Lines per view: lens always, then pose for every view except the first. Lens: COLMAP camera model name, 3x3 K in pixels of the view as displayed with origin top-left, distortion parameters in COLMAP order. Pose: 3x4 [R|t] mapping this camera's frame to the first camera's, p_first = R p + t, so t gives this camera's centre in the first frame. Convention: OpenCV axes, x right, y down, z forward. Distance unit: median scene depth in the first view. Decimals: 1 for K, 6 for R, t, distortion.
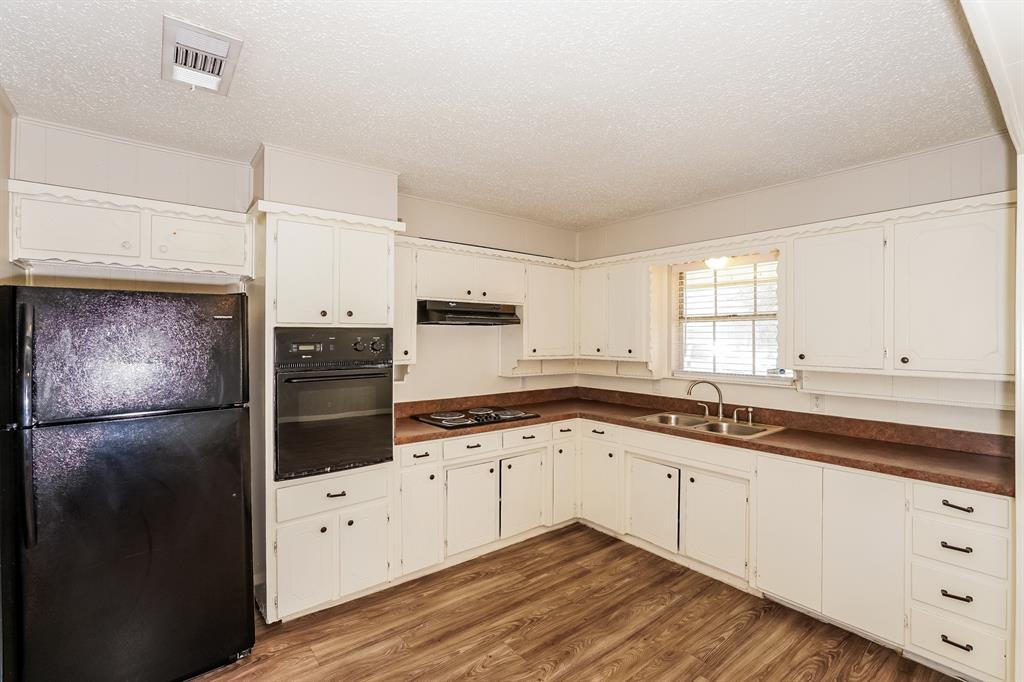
lens RADIAL K [[466.4, 0, 506.8], [0, 466.4, 339.0], [0, 0, 1]] dist [-0.011332, 0.003843]
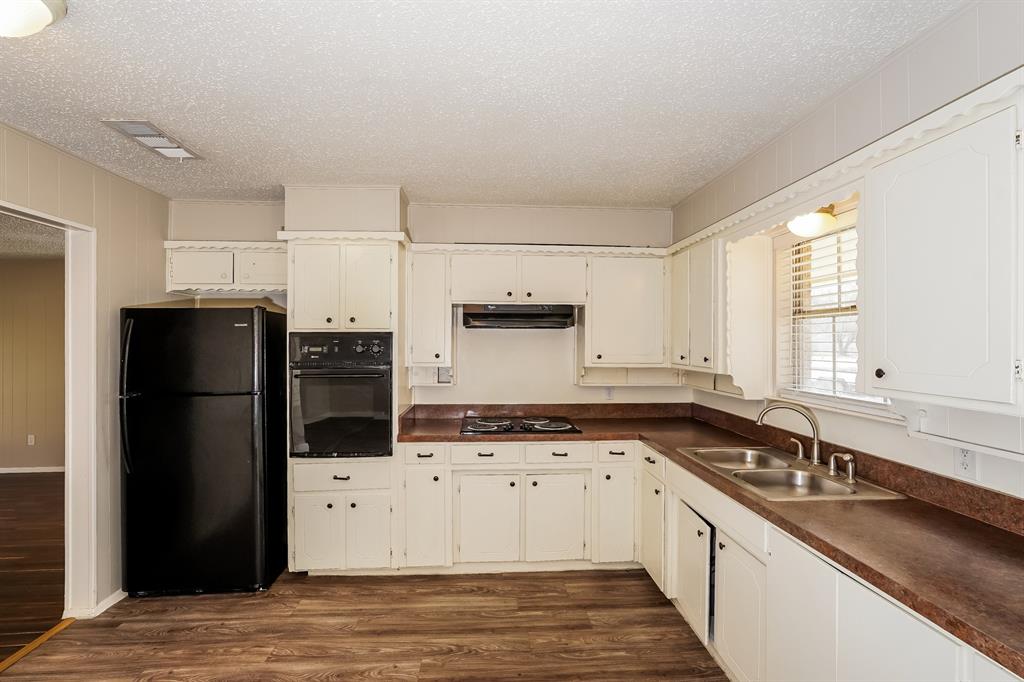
lens RADIAL K [[466.4, 0, 511.5], [0, 466.4, 345.3], [0, 0, 1]] dist [-0.011332, 0.003843]
pose [[0.819133, 0.003287, -0.573594, 0.543089], [-0.003339, 0.999994, 0.000963, 0.004888], [0.573594, 0.001127, 0.819139, 0.257003]]
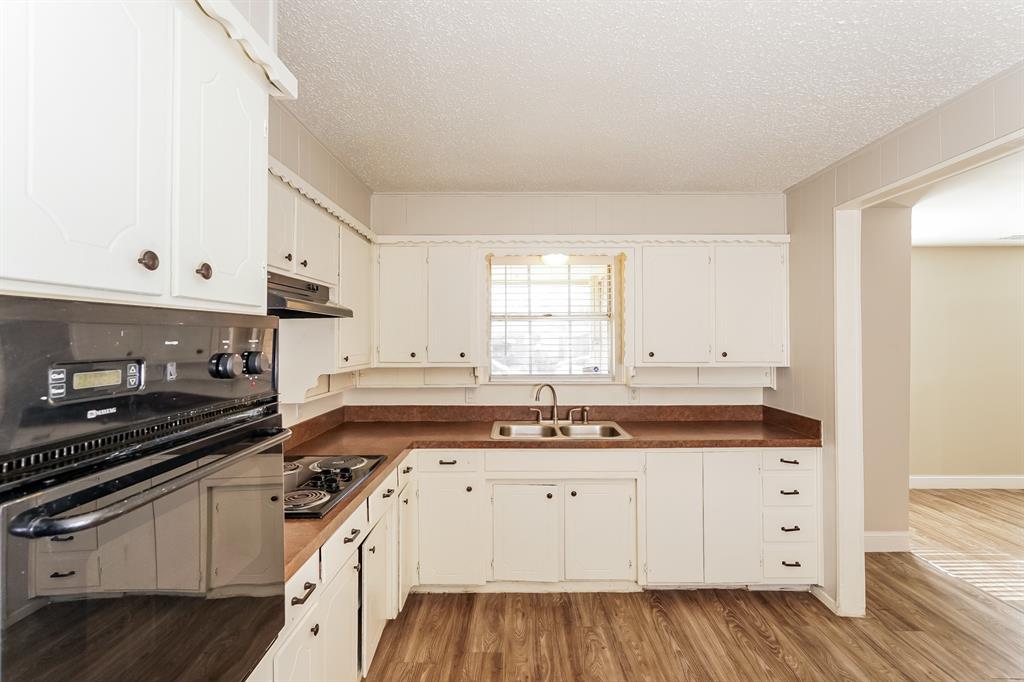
lens RADIAL K [[466.4, 0, 505.5], [0, 466.4, 332.0], [0, 0, 1]] dist [-0.011332, 0.003843]
pose [[0.627318, 0.005514, 0.778744, -0.401914], [0.008297, 0.999871, -0.013762, -0.002325], [-0.778719, 0.015094, 0.627191, 0.531941]]
